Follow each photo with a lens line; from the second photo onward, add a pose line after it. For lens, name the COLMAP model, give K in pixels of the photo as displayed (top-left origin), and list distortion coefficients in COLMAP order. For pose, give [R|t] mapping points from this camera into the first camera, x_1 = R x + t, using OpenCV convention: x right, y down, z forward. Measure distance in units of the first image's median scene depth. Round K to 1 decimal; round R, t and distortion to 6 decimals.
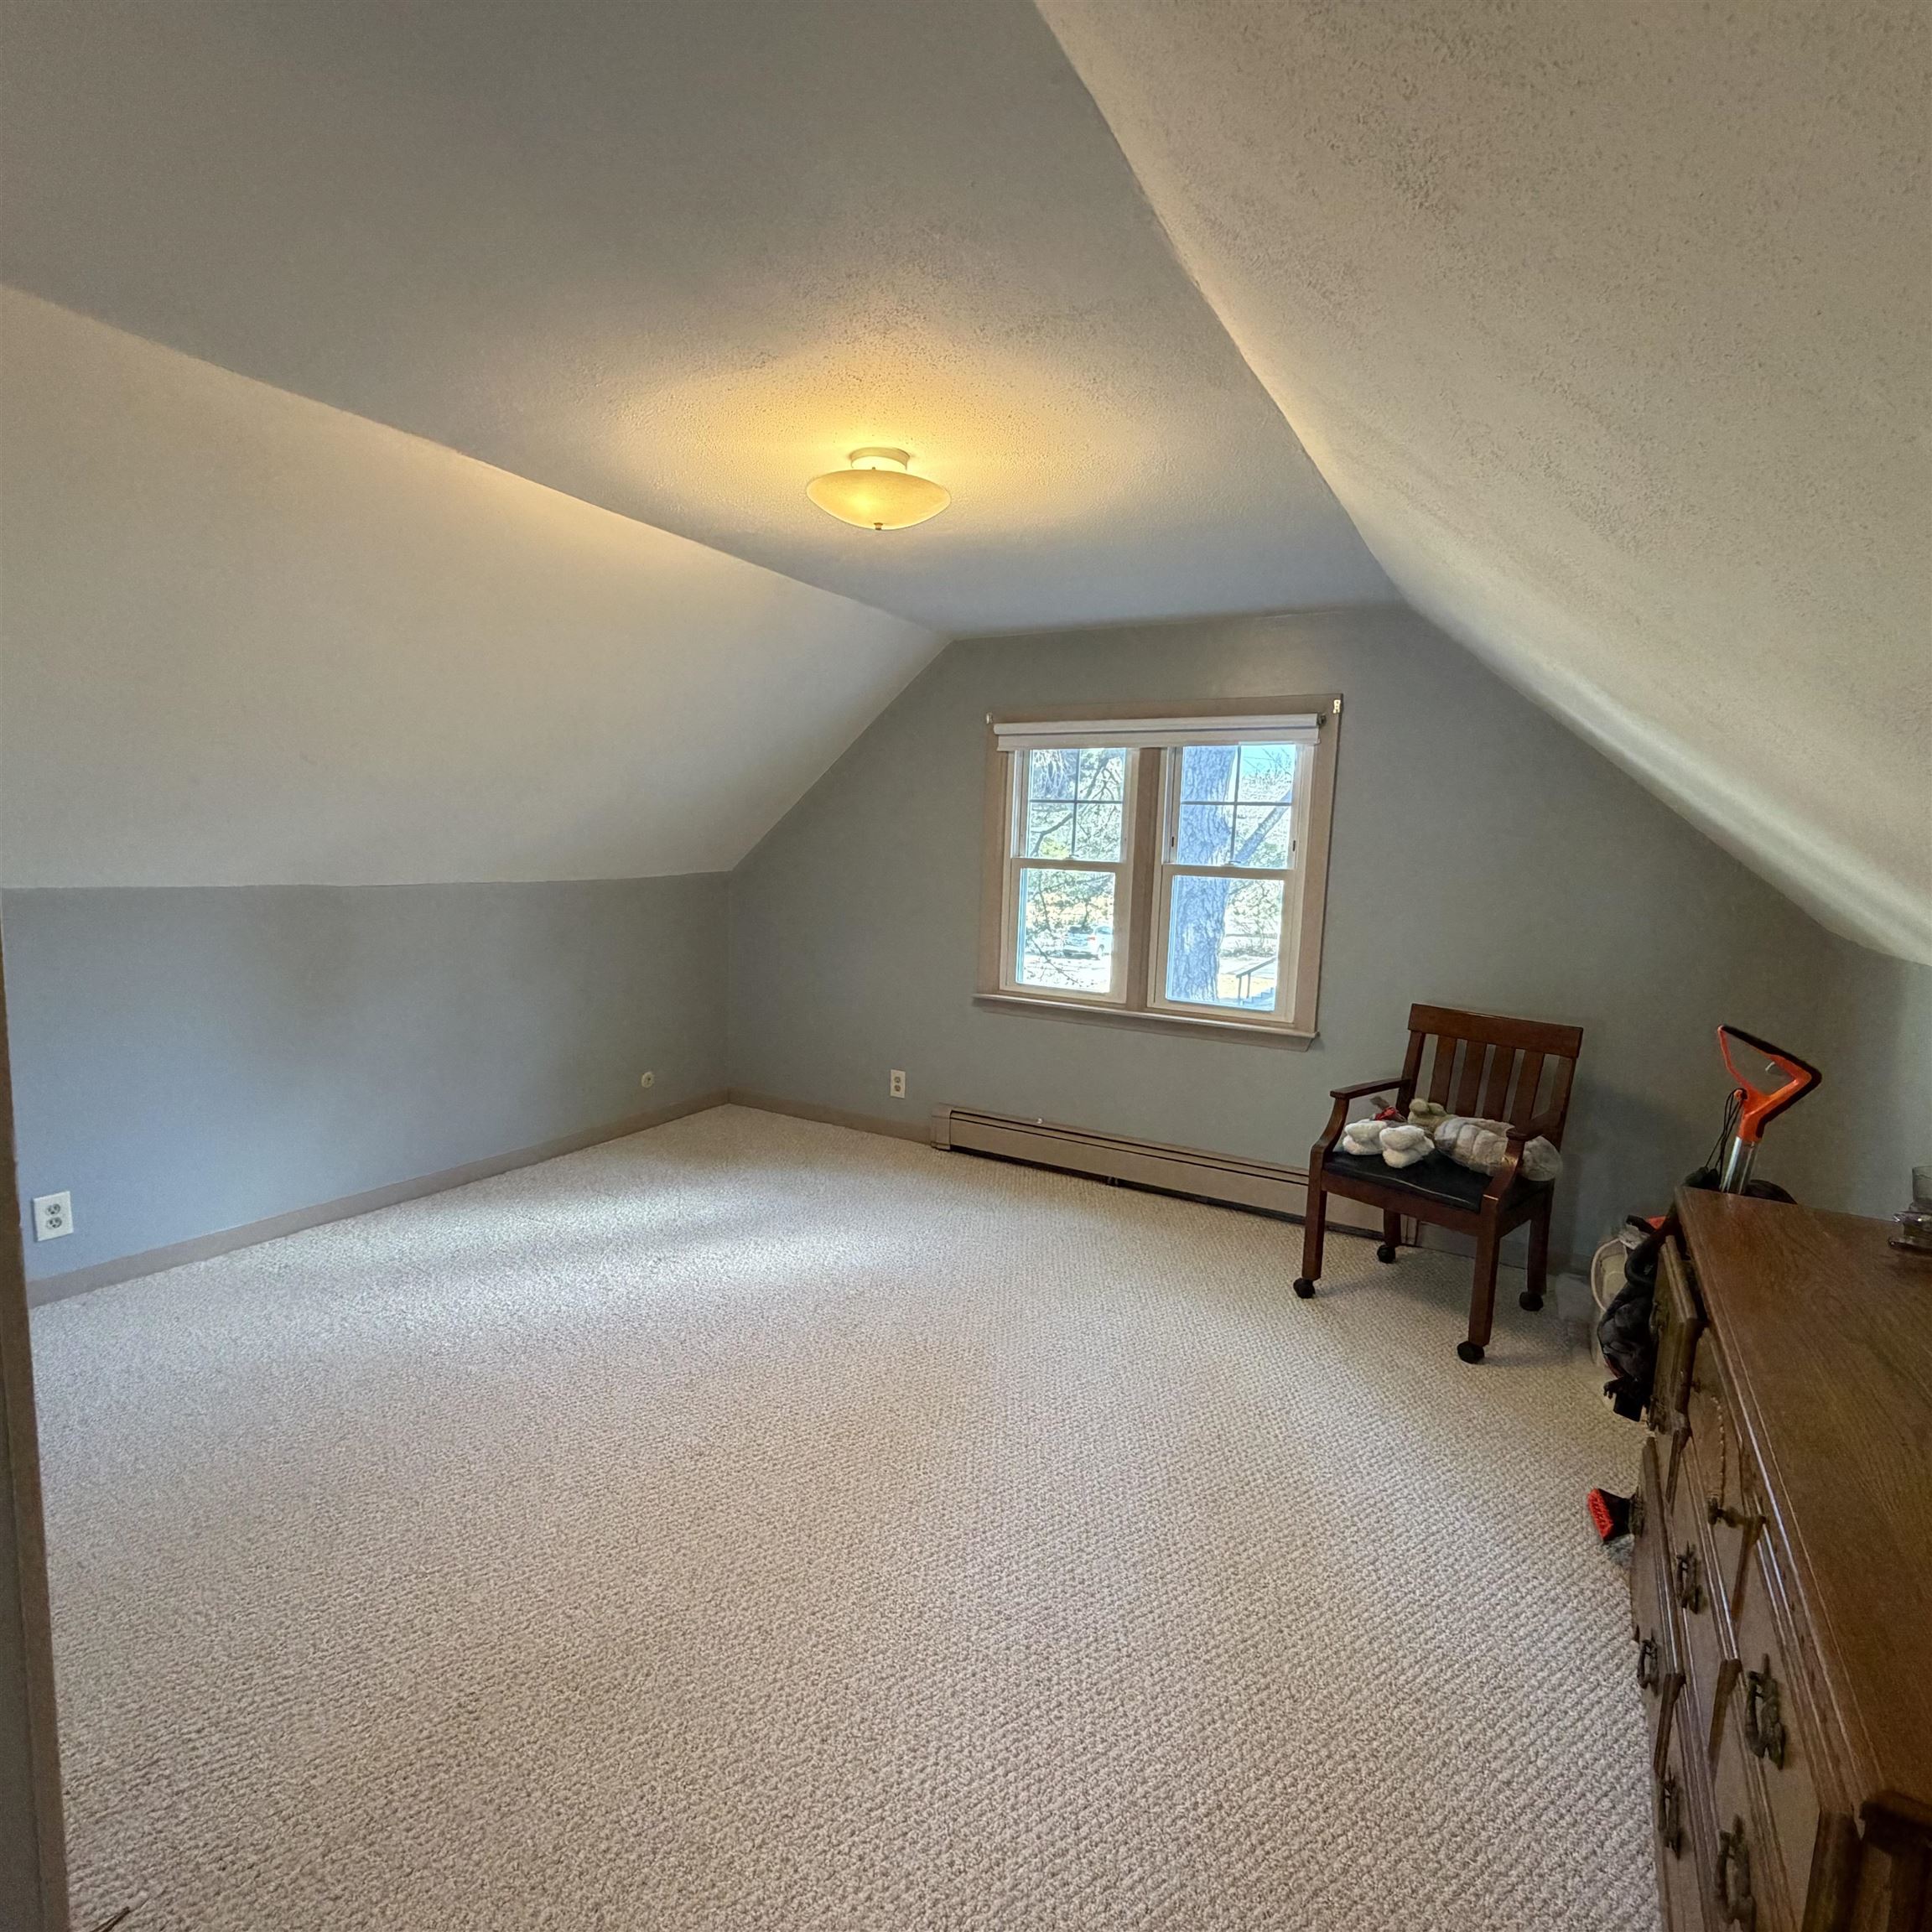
lens RADIAL K [[1007.2, 0, 969.8], [0, 1007.2, 953.2], [0, 0, 1]] dist [0.002991, -0.003152]
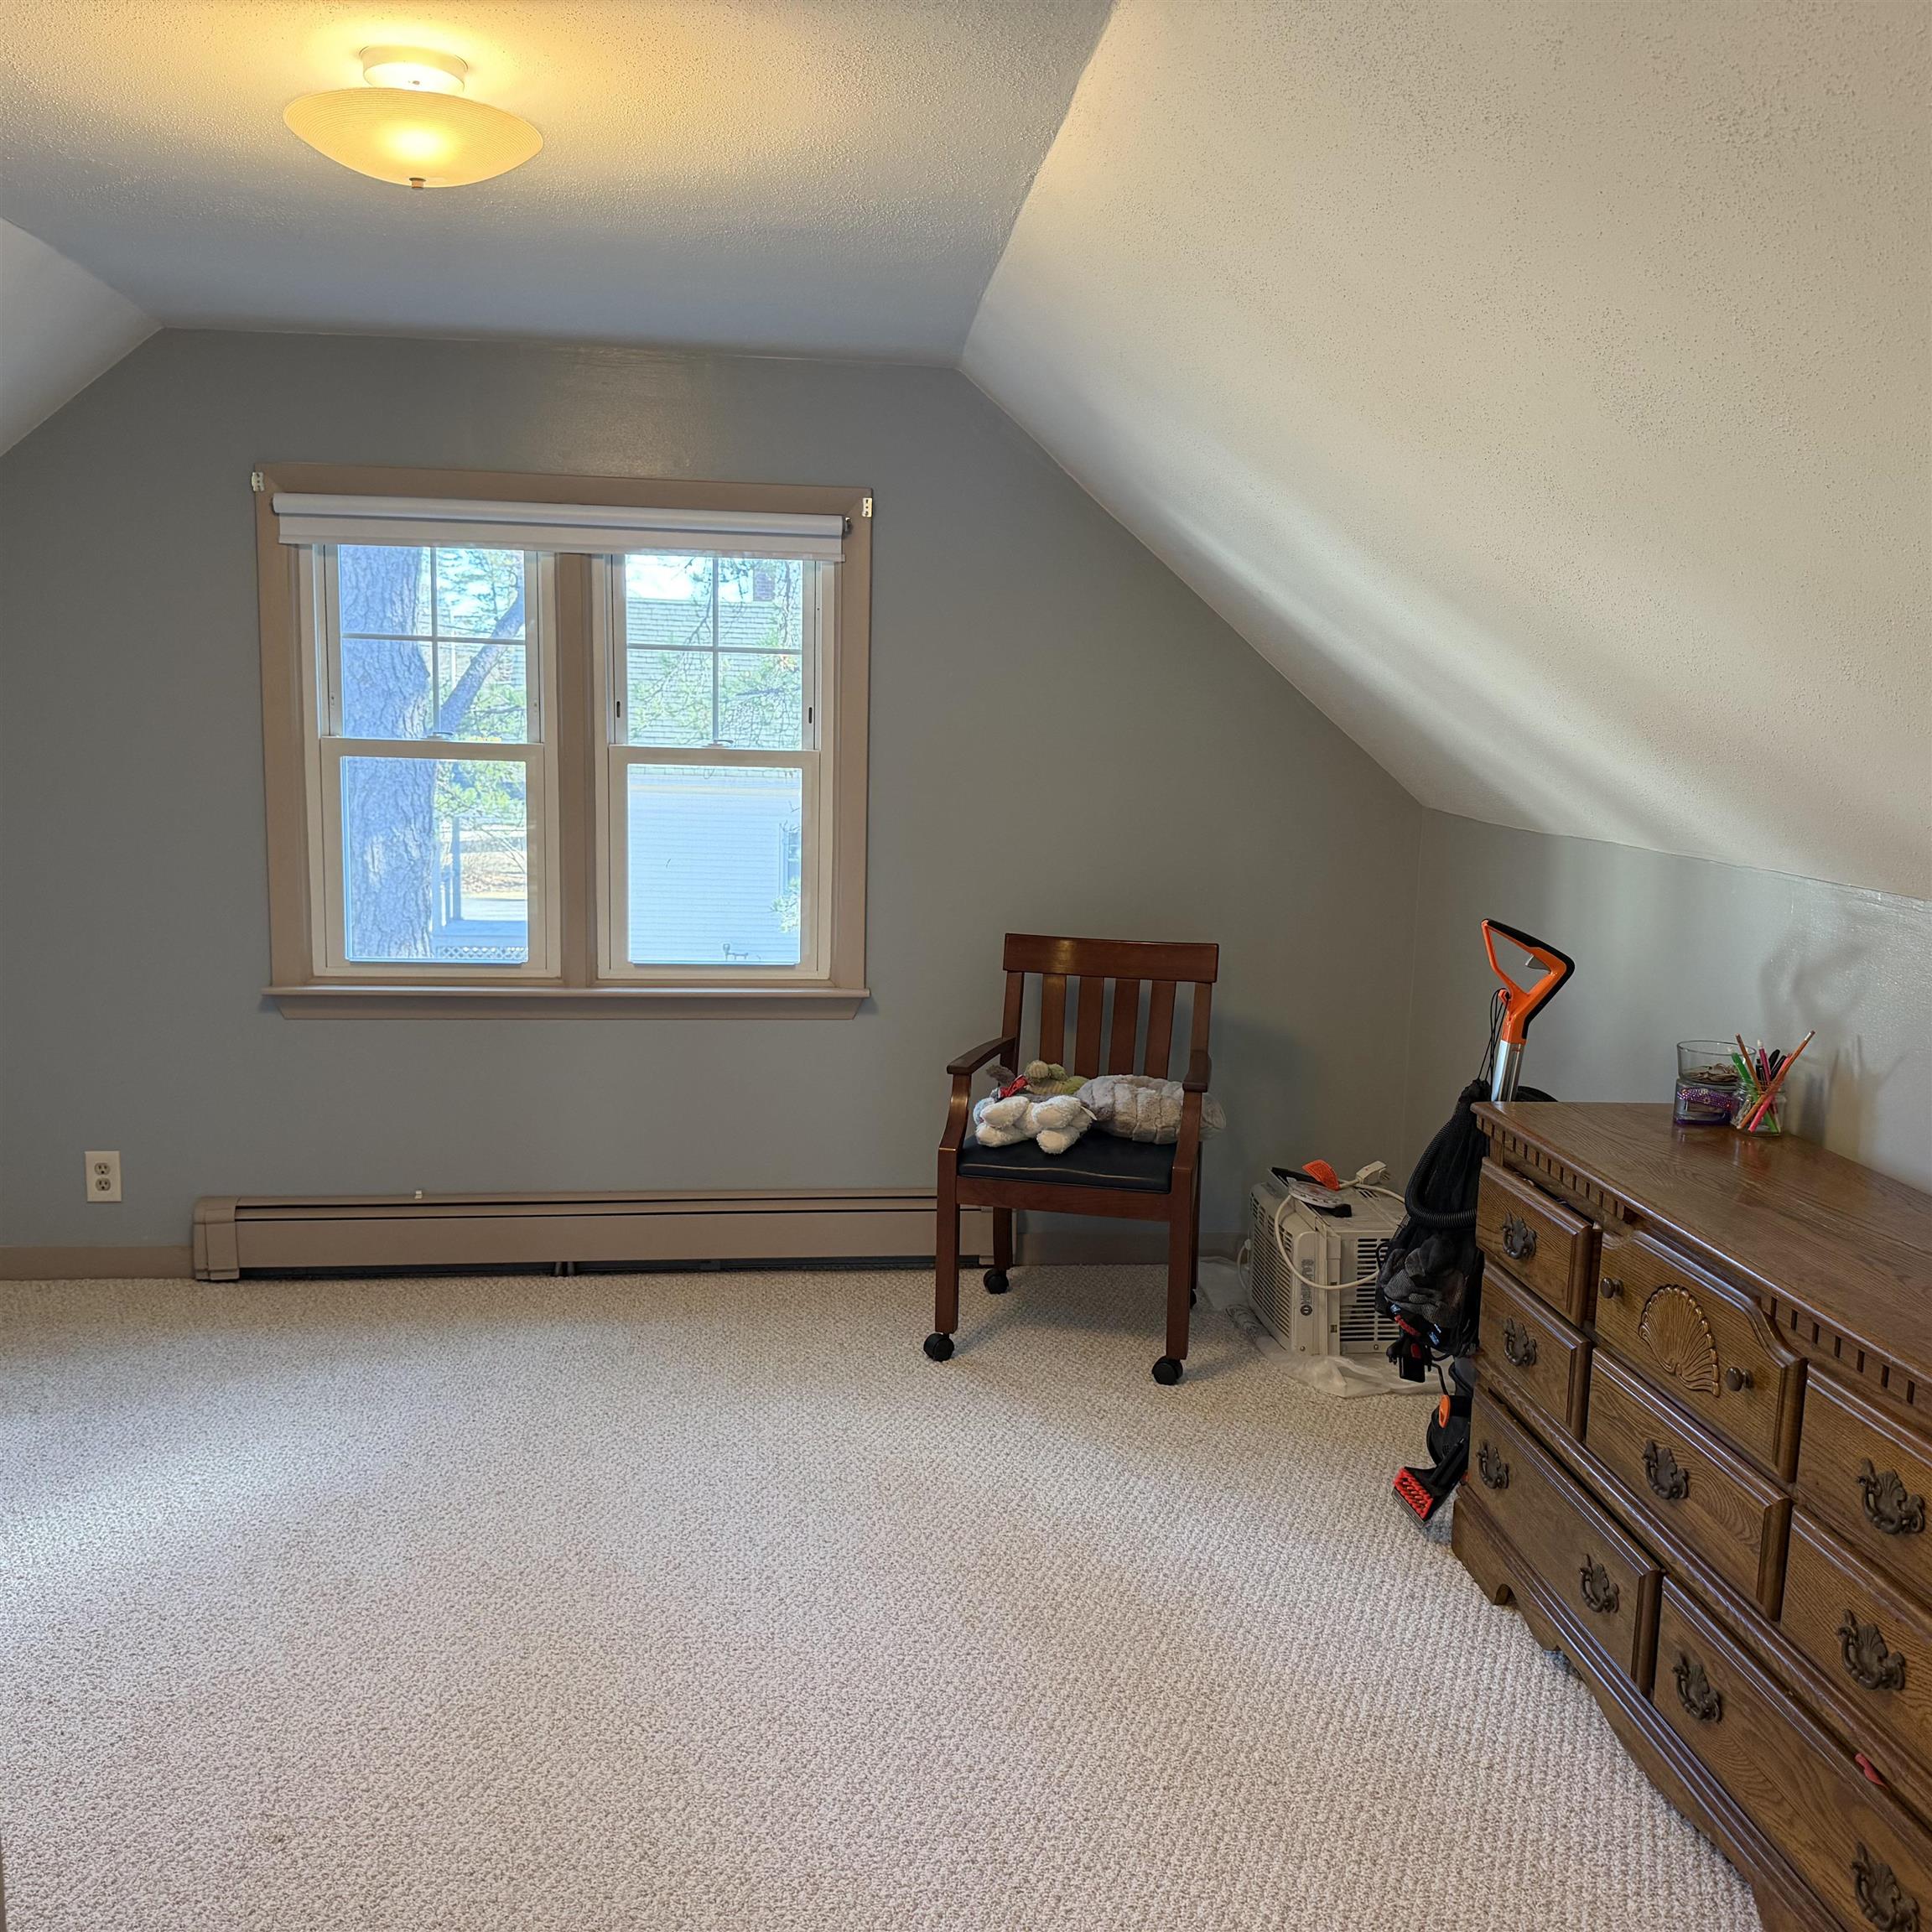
lens RADIAL K [[1773.0, 0, 972.9], [0, 1773.0, 923.7], [0, 0, 1]] dist [0.080248, -0.131718]
pose [[0.810080, -0.082448, 0.580494, -0.351600], [0.067473, 0.996595, 0.047388, -0.020376], [-0.582424, 0.000780, 0.812885, -0.021245]]
